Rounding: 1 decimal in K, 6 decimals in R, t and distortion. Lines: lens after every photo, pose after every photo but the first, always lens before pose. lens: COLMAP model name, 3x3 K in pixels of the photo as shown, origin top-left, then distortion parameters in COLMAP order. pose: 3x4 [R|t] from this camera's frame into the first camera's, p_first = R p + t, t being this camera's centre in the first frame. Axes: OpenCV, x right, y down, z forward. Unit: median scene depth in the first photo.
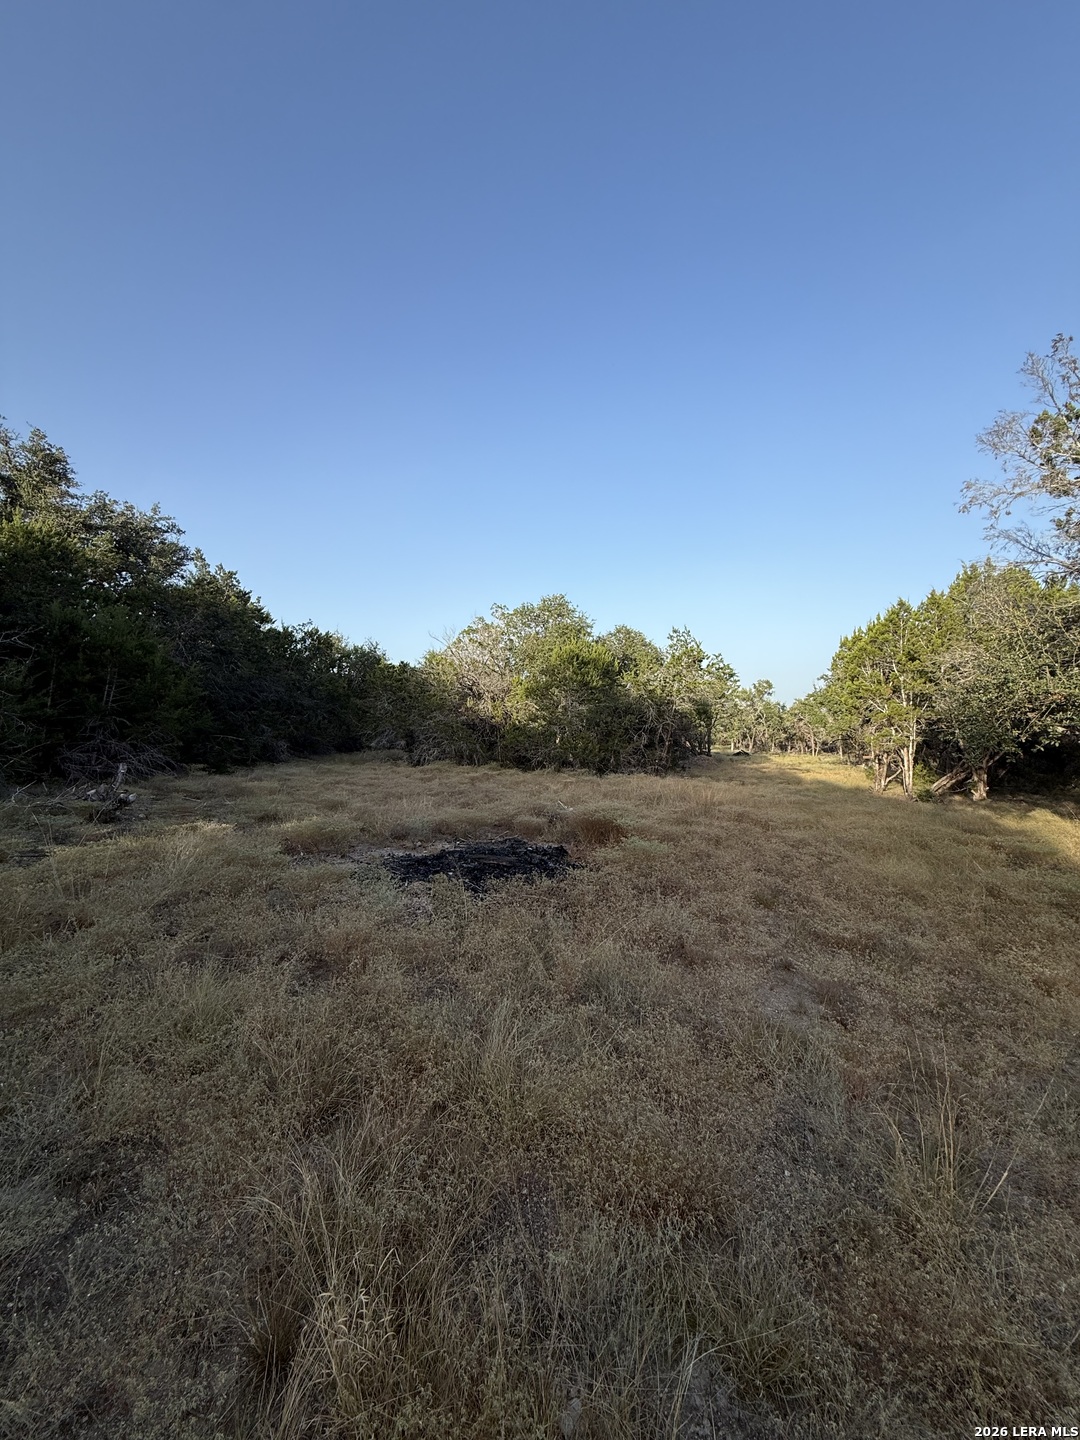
lens RADIAL K [[571.7, 0, 543.1], [0, 571.7, 711.2], [0, 0, 1]] dist [-0.000217, 0.000554]
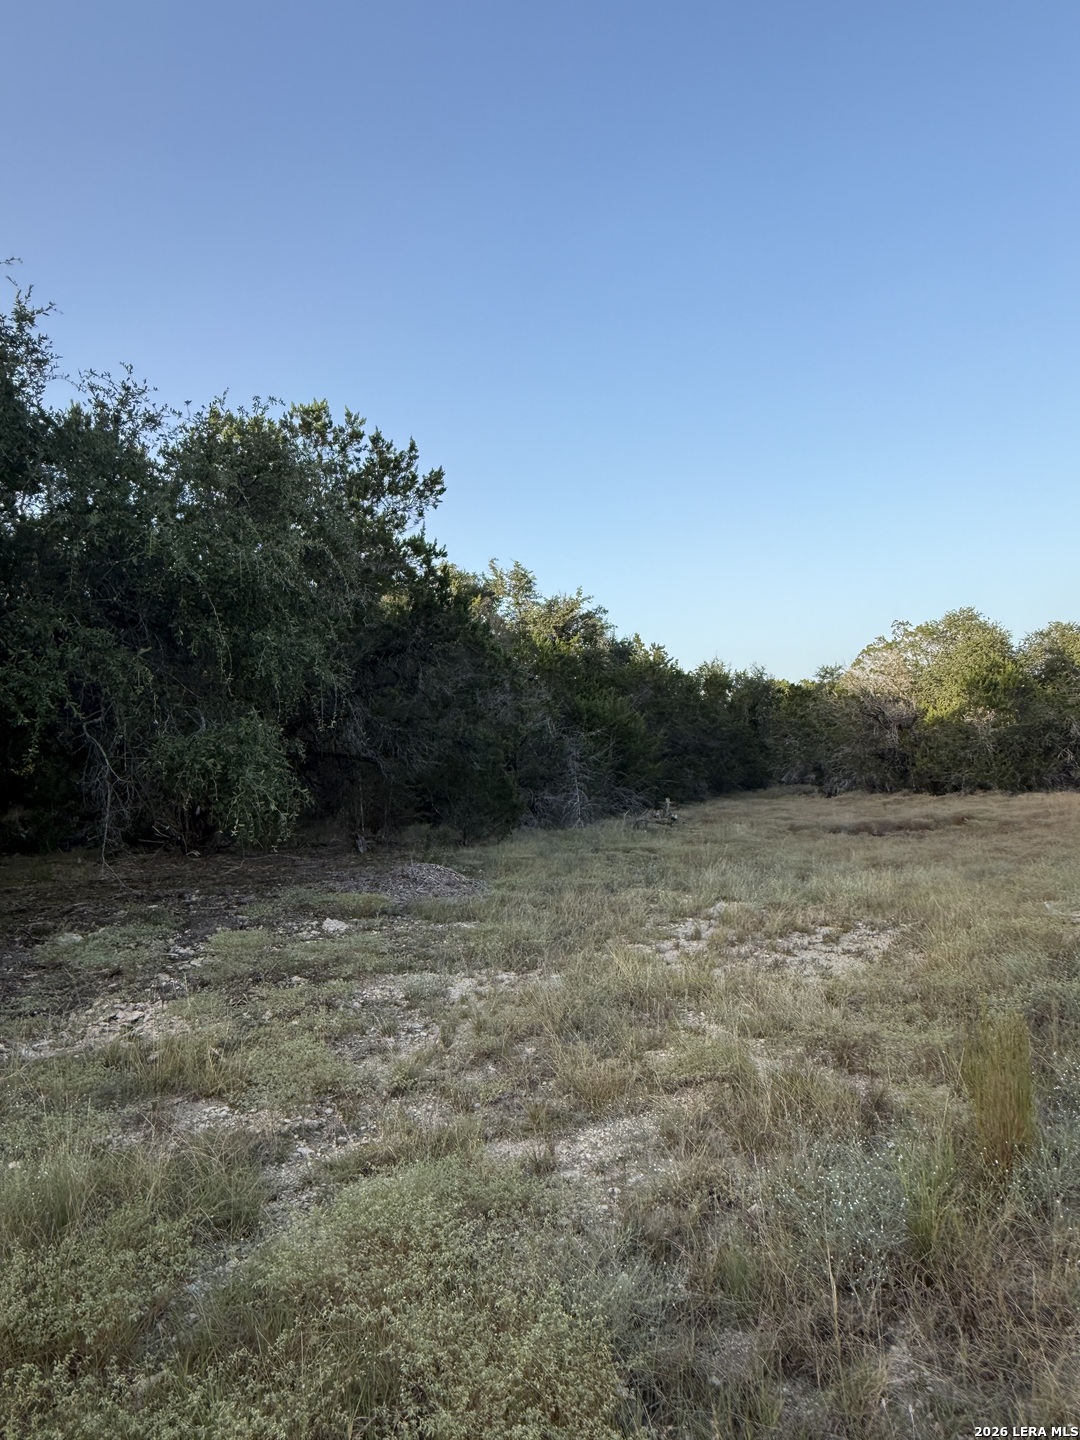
lens RADIAL K [[934.7, 0, 540.0], [0, 934.7, 720.0], [0, 0, 1]] dist [0.024543, -0.000219]
pose [[0.882172, -0.092568, -0.461740, 0.117789], [0.088918, 0.995596, -0.029712, -0.041990], [0.462457, -0.014846, 0.886517, -0.766910]]
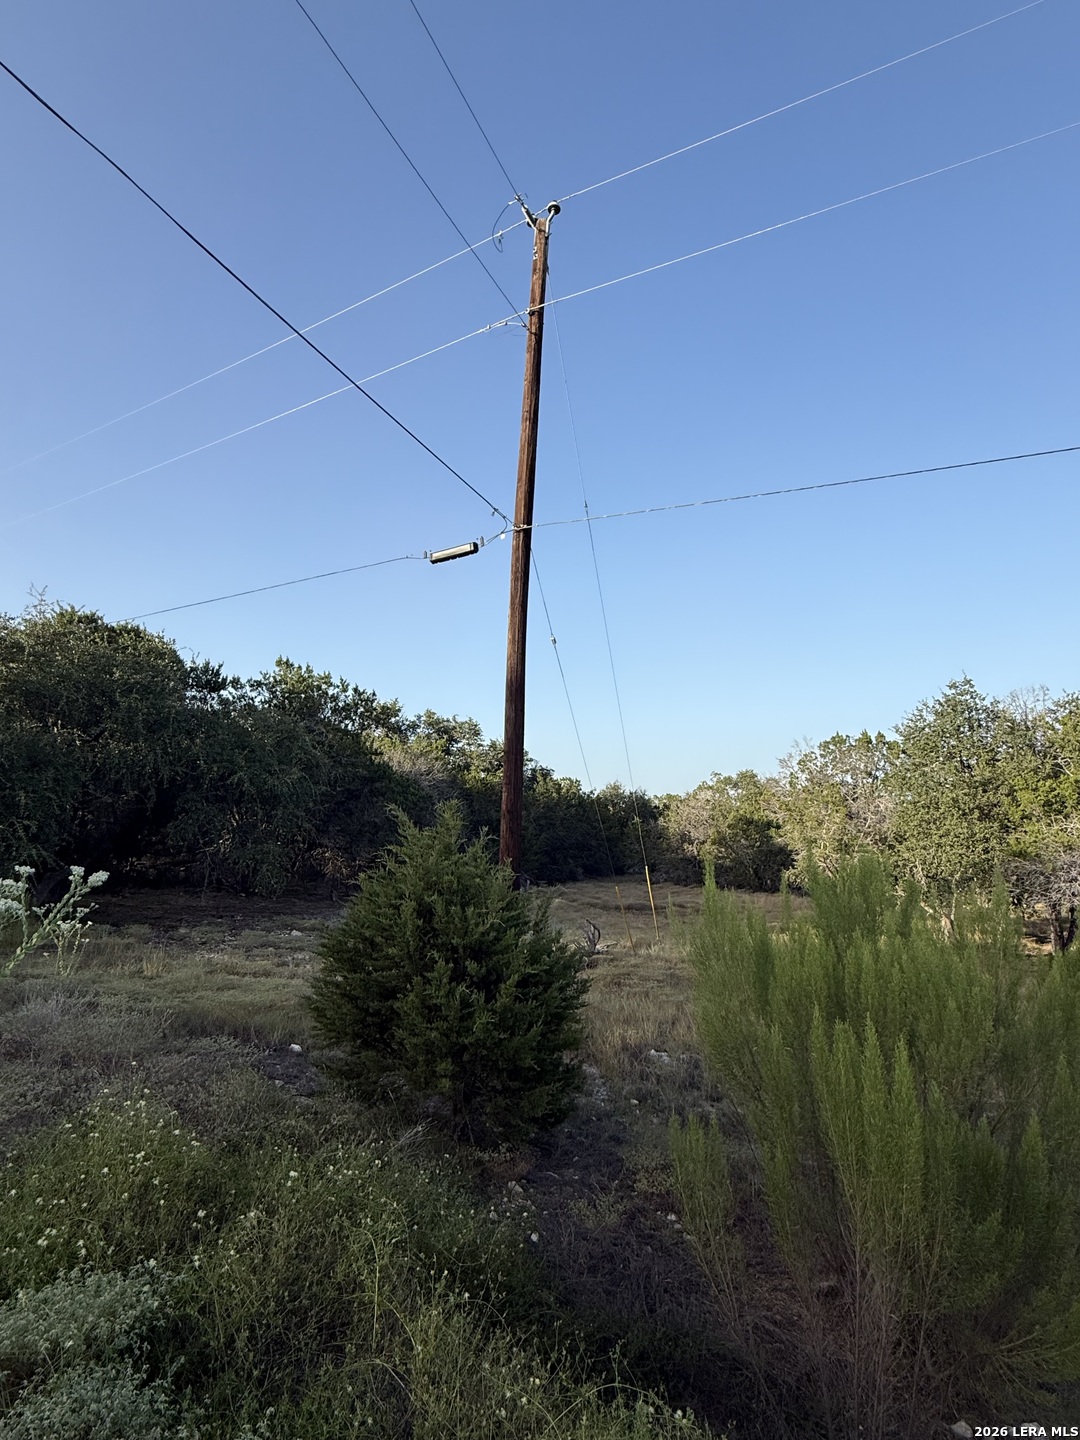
lens RADIAL K [[777.1, 0, 540.0], [0, 777.1, 720.0], [0, 0, 1]] dist [0.000237, -0.000007]
pose [[0.884054, -0.073121, -0.461630, 0.539445], [0.016522, 0.991958, -0.125483, -0.098101], [0.467093, 0.103306, 0.878153, -1.133186]]
